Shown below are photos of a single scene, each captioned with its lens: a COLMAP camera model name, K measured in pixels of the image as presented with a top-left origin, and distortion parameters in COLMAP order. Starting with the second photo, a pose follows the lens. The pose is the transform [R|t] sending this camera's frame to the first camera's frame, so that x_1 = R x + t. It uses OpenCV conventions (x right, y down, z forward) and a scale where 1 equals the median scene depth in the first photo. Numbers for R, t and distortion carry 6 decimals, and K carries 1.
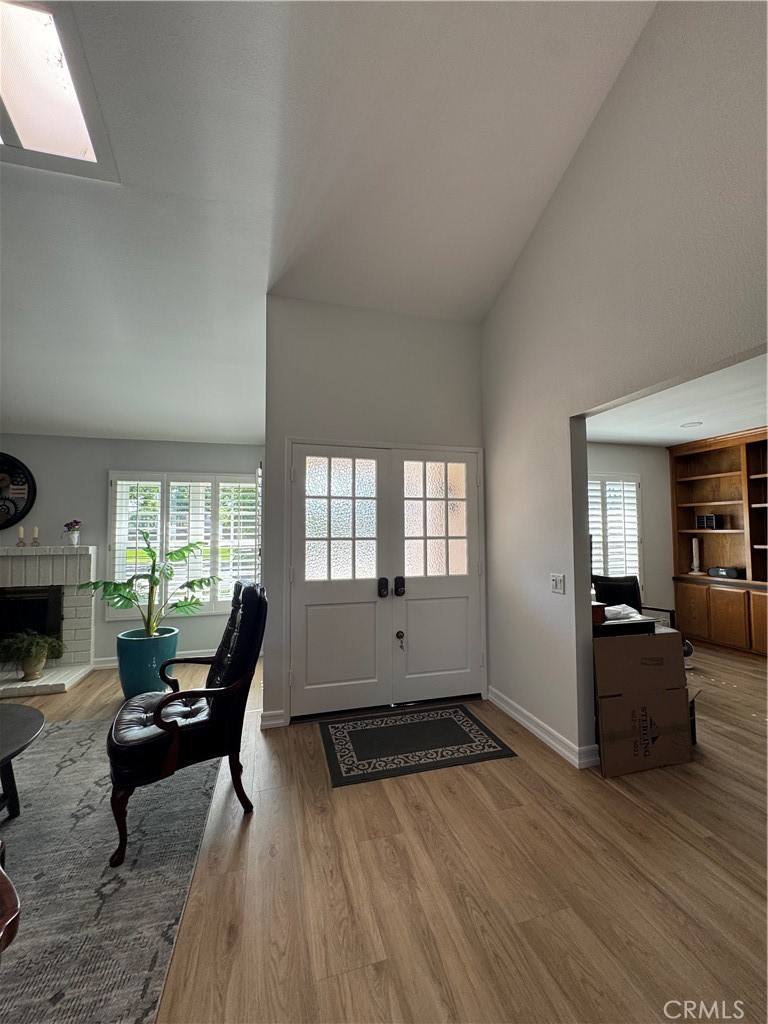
lens RADIAL K [[407.6, 0, 381.7], [0, 407.6, 509.6], [0, 0, 1]] dist [0.000108, -0.000028]
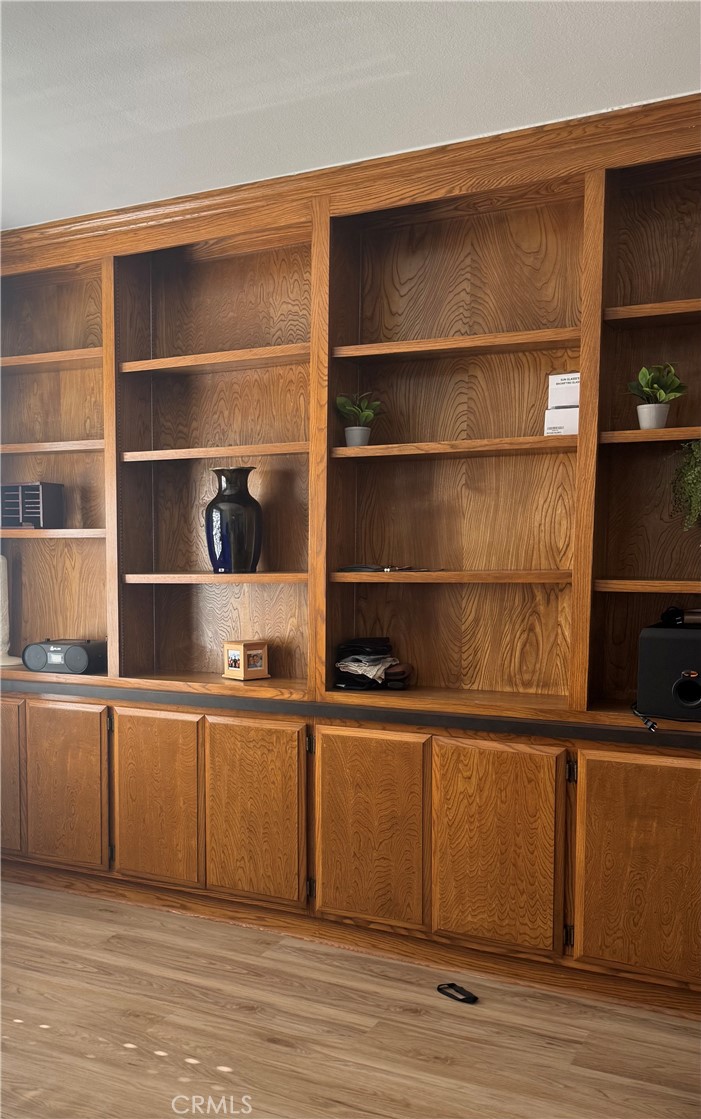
lens RADIAL K [[783.2, 0, 350.6], [0, 783.2, 558.7], [0, 0, 1]] dist [-0.004769, -0.000767]
pose [[0.599699, 0.000579, 0.800225, 0.484794], [-0.050919, 0.998001, 0.037437, 0.038806], [-0.798604, -0.063198, 0.598530, 0.443825]]
